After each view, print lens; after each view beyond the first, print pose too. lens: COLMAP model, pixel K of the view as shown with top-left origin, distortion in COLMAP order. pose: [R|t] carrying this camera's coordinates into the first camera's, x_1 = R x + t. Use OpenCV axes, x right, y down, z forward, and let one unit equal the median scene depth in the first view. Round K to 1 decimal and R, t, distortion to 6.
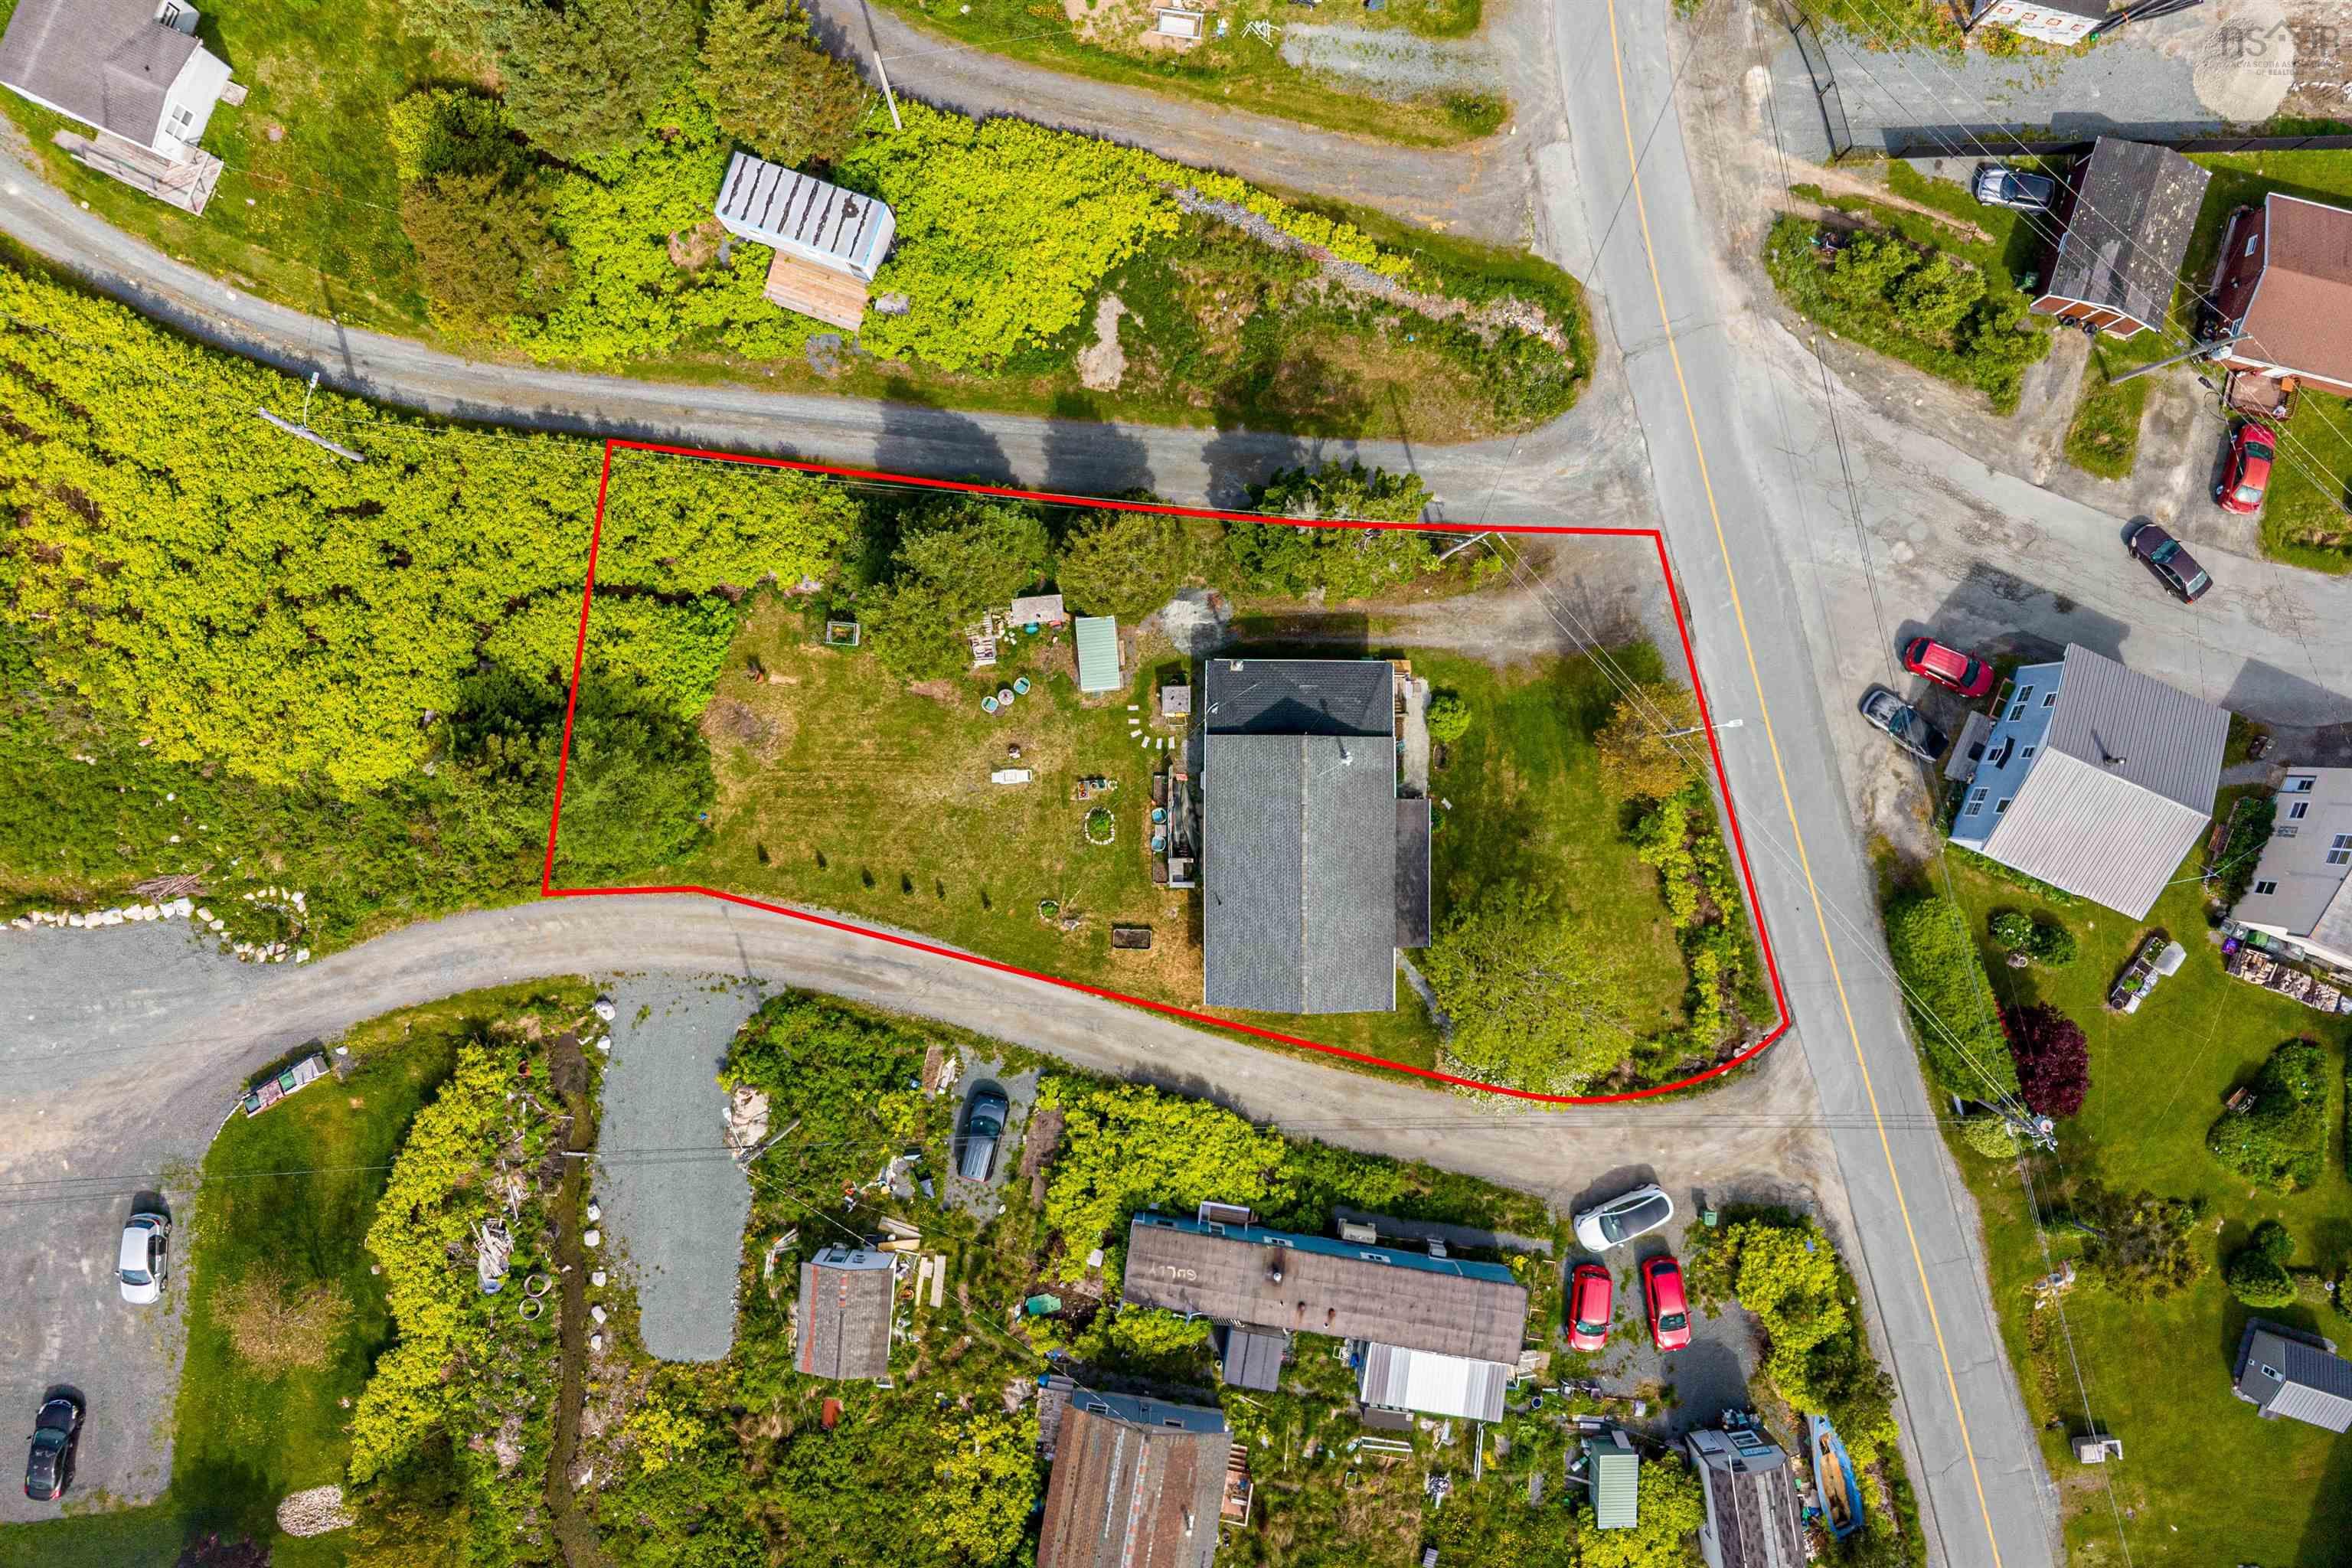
lens RADIAL K [[1599.1, 0, 1163.3], [0, 1599.1, 742.8], [0, 0, 1]] dist [0.013339, -0.024616]
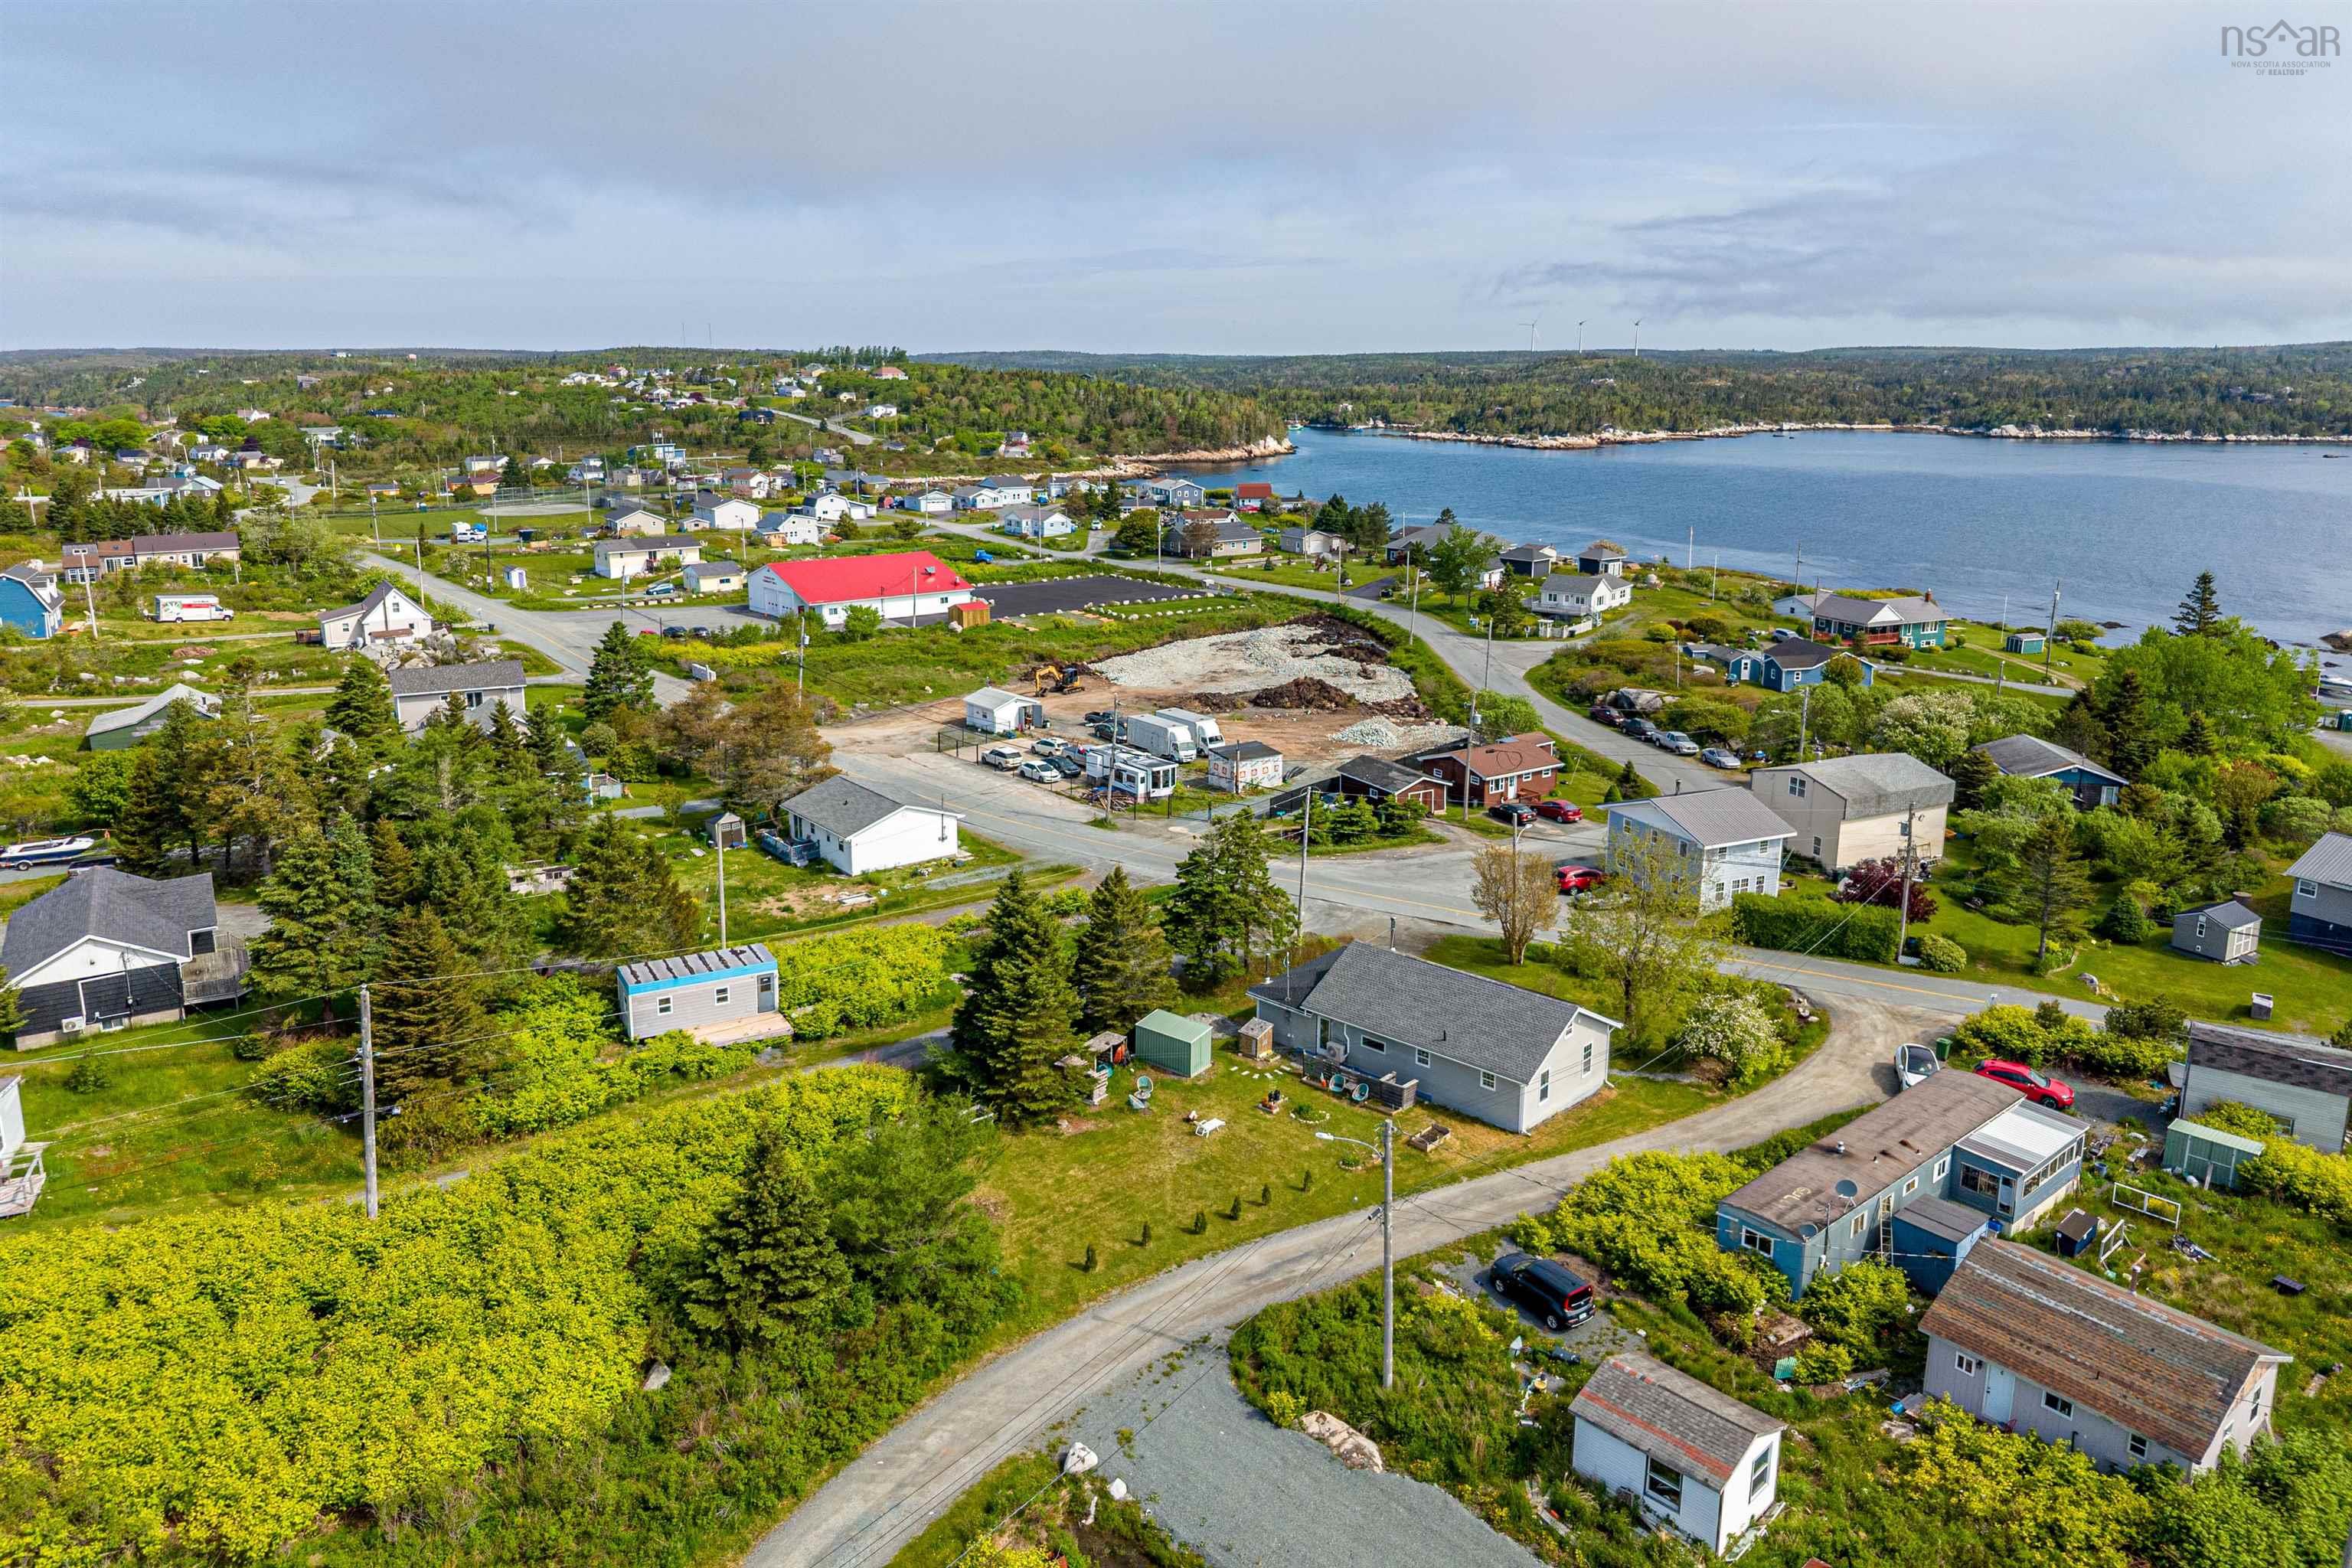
lens RADIAL K [[1599.1, 0, 1163.3], [0, 1599.1, 742.8], [0, 0, 1]] dist [0.013339, -0.024616]
pose [[0.667800, -0.159772, 0.726991, -0.743070], [0.743720, 0.183103, -0.642926, 0.547292], [-0.030393, 0.970024, 0.241102, 0.566962]]
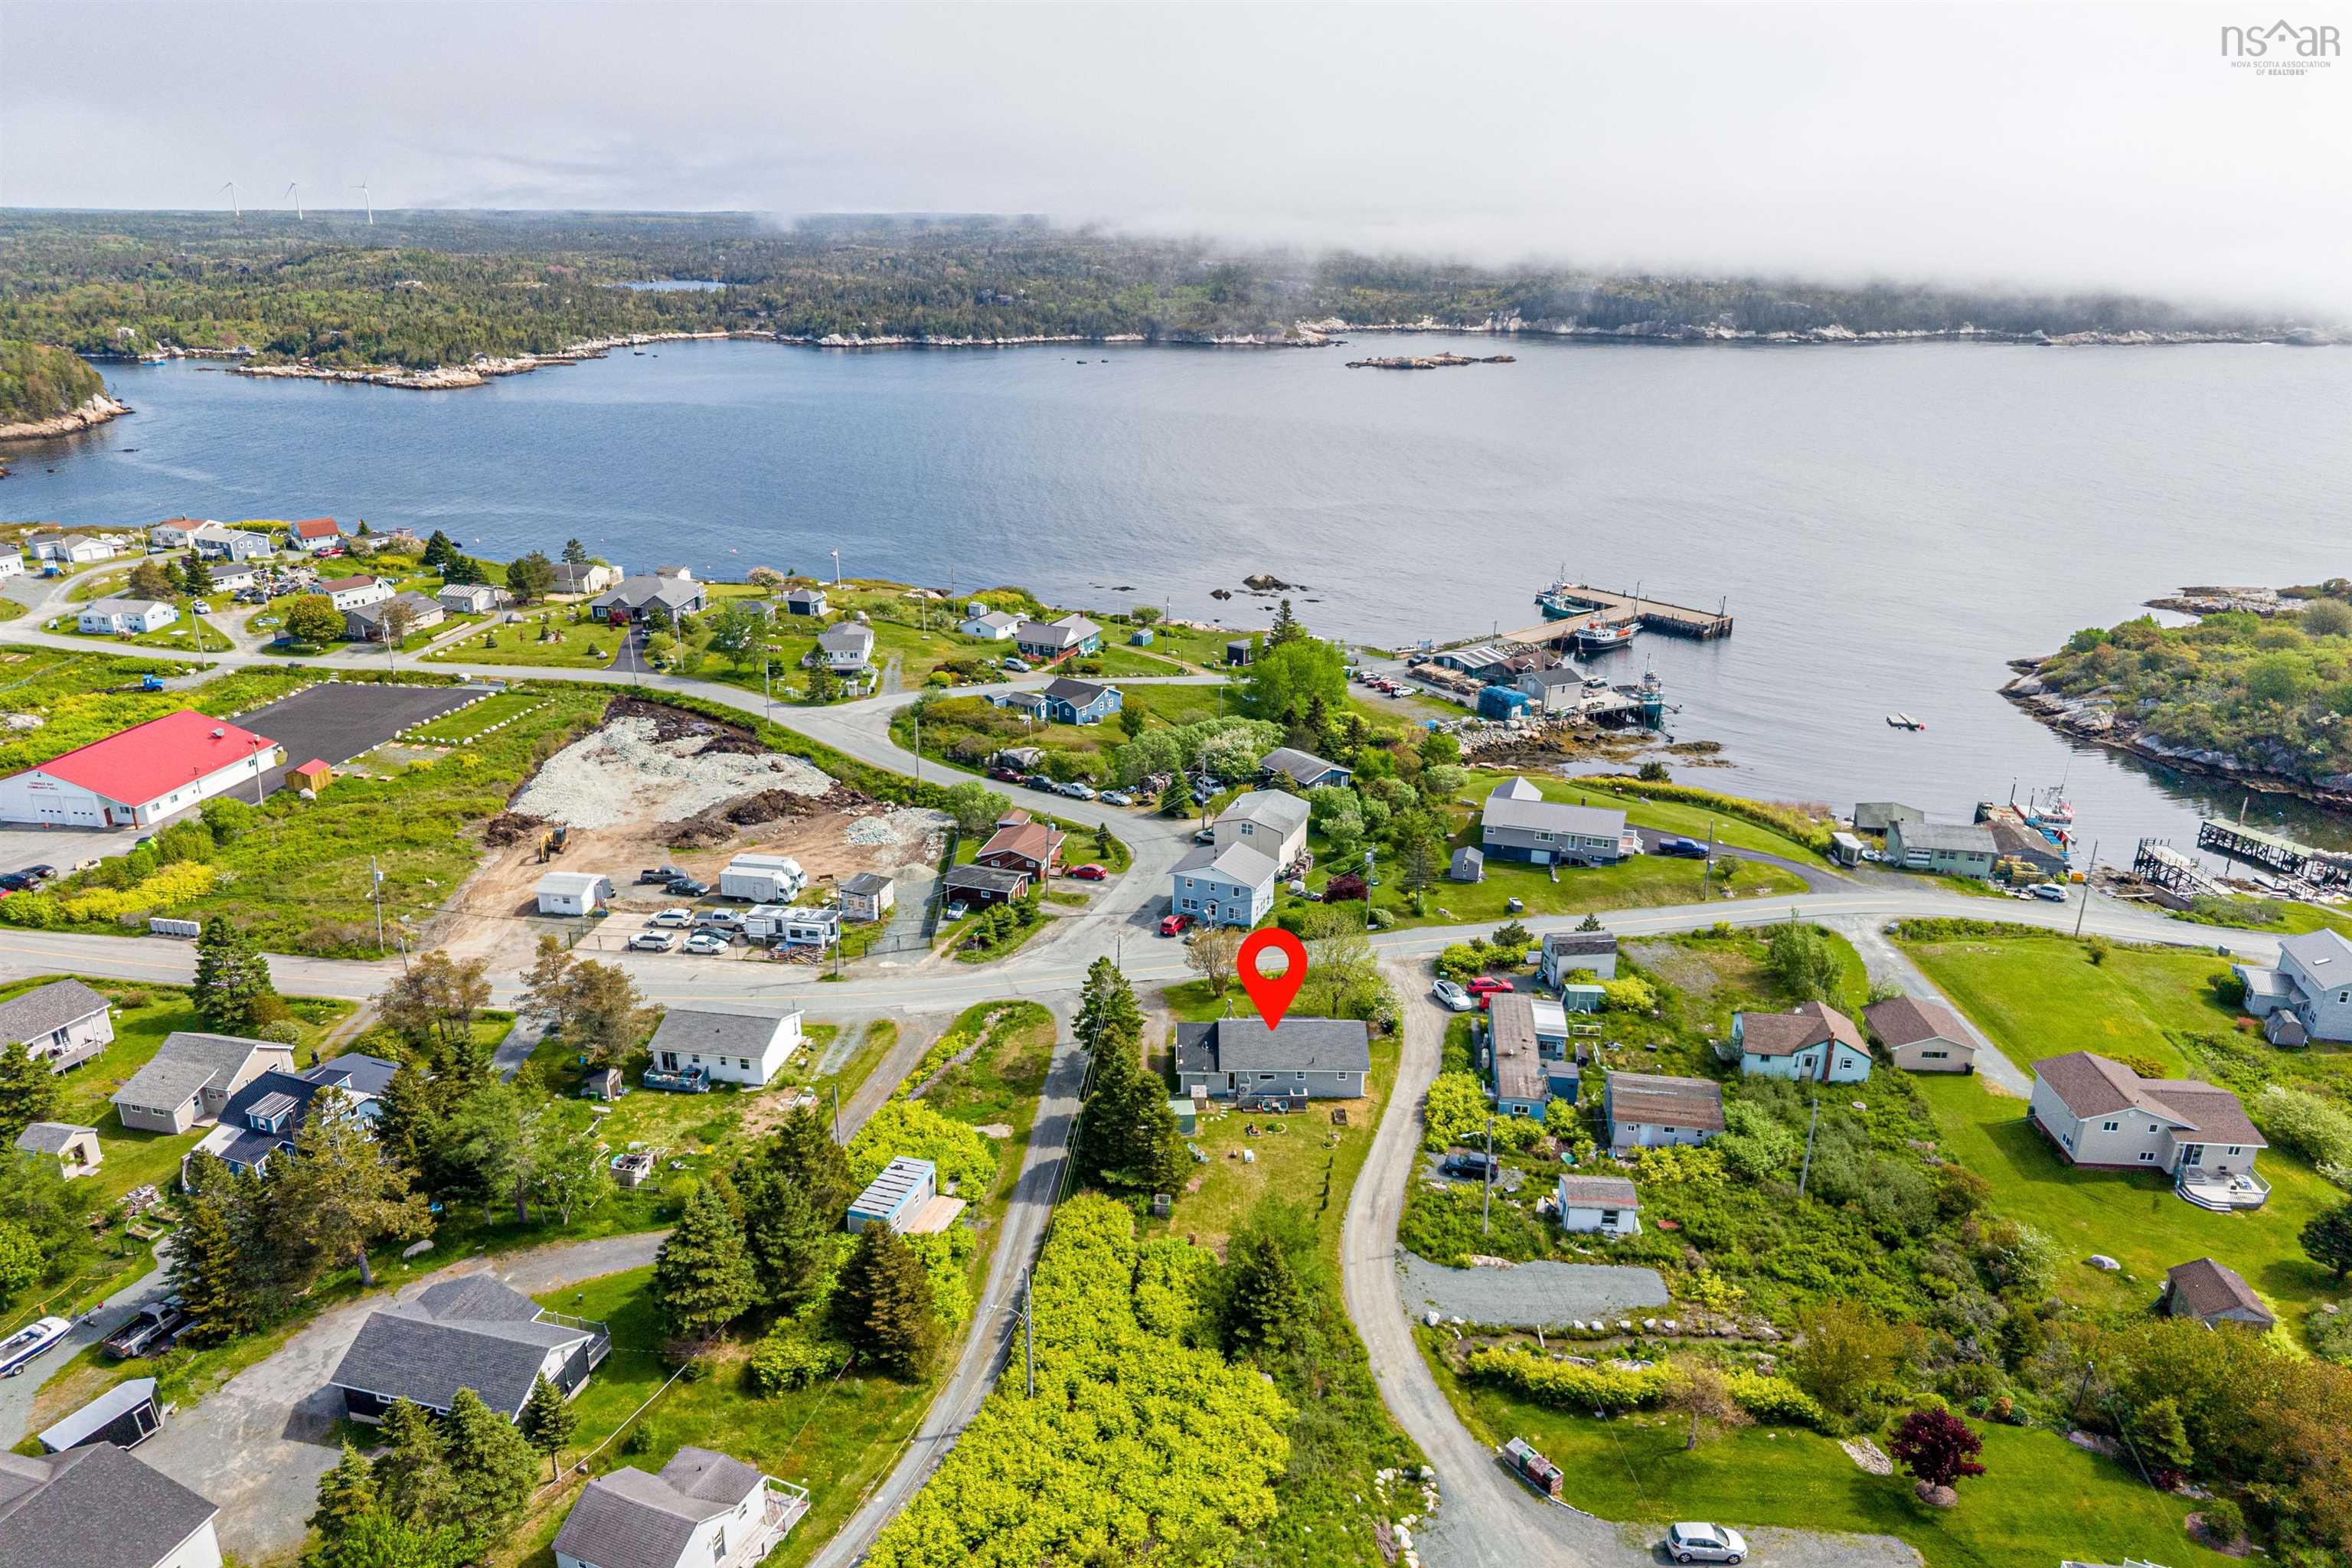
lens RADIAL K [[1599.1, 0, 1163.3], [0, 1599.1, 742.8], [0, 0, 1]] dist [0.013339, -0.024616]
pose [[-0.003949, -0.301815, 0.953358, -1.520668], [0.999598, 0.025571, 0.012235, -0.096865], [-0.028071, 0.953024, 0.301592, 0.109900]]
